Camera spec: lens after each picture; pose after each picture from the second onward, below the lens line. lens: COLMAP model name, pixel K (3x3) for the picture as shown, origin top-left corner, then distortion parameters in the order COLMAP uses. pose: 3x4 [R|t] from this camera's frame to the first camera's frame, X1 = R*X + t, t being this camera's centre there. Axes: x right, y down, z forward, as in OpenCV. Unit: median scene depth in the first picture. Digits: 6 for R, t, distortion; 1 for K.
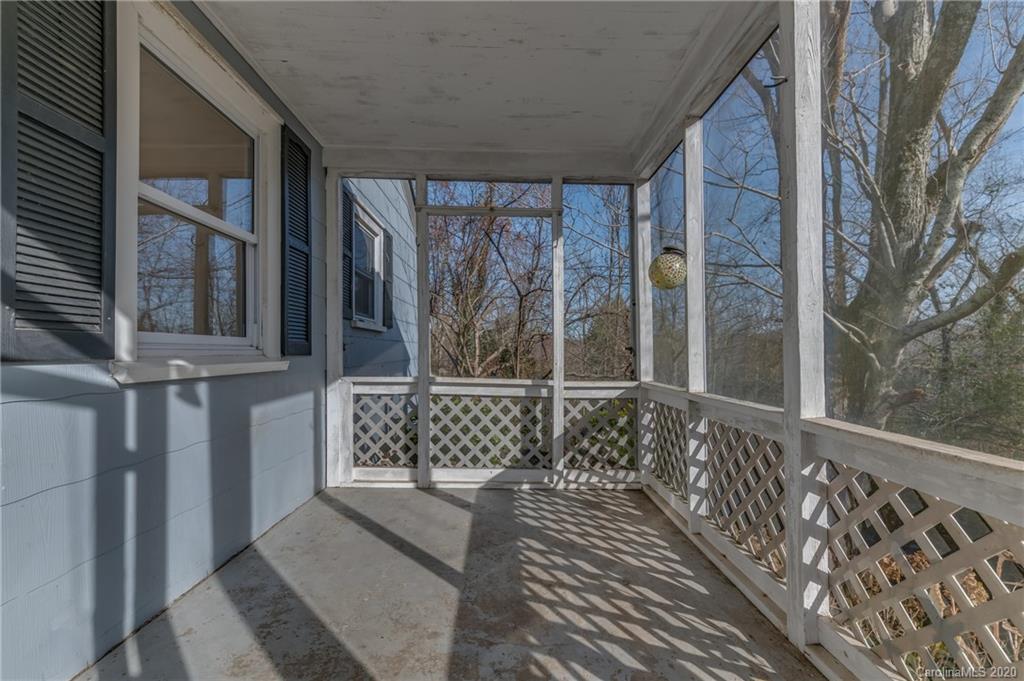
lens RADIAL K [[441.5, 0, 512.8], [0, 441.5, 344.1], [0, 0, 1]] dist [0.016411, 0.000212]
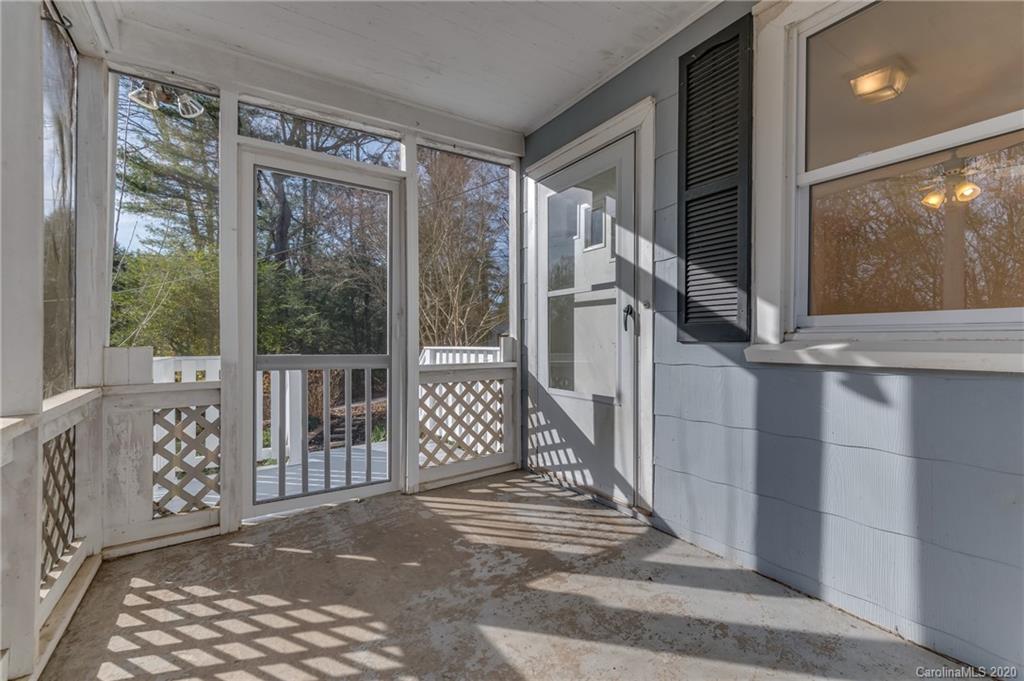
lens RADIAL K [[441.5, 0, 512.8], [0, 441.5, 344.1], [0, 0, 1]] dist [0.016411, 0.000212]
pose [[-0.855869, 0.004654, -0.517171, 0.150020], [0.007402, 0.999967, -0.003250, 0.018387], [0.517139, -0.006610, -0.855876, 0.791702]]
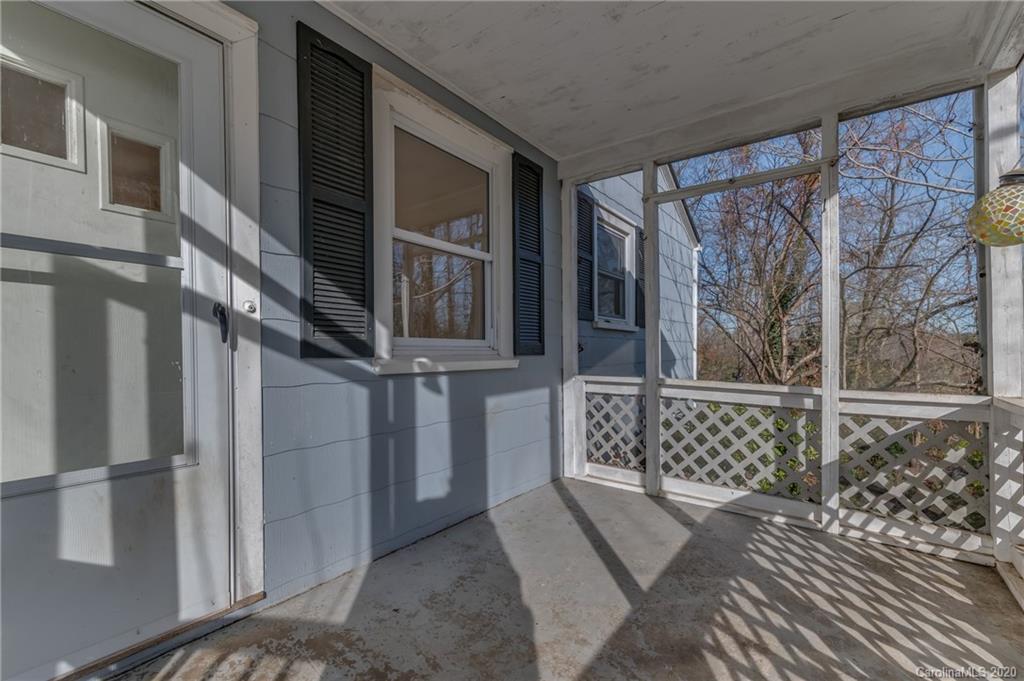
lens RADIAL K [[444.9, 0, 512.9], [0, 444.9, 352.8], [0, 0, 1]] dist [0.016602, 0.000705]
pose [[0.788263, -0.002781, -0.615333, 0.149346], [0.014159, 0.999807, 0.013620, 0.003616], [0.615176, -0.019448, 0.788150, 0.070868]]
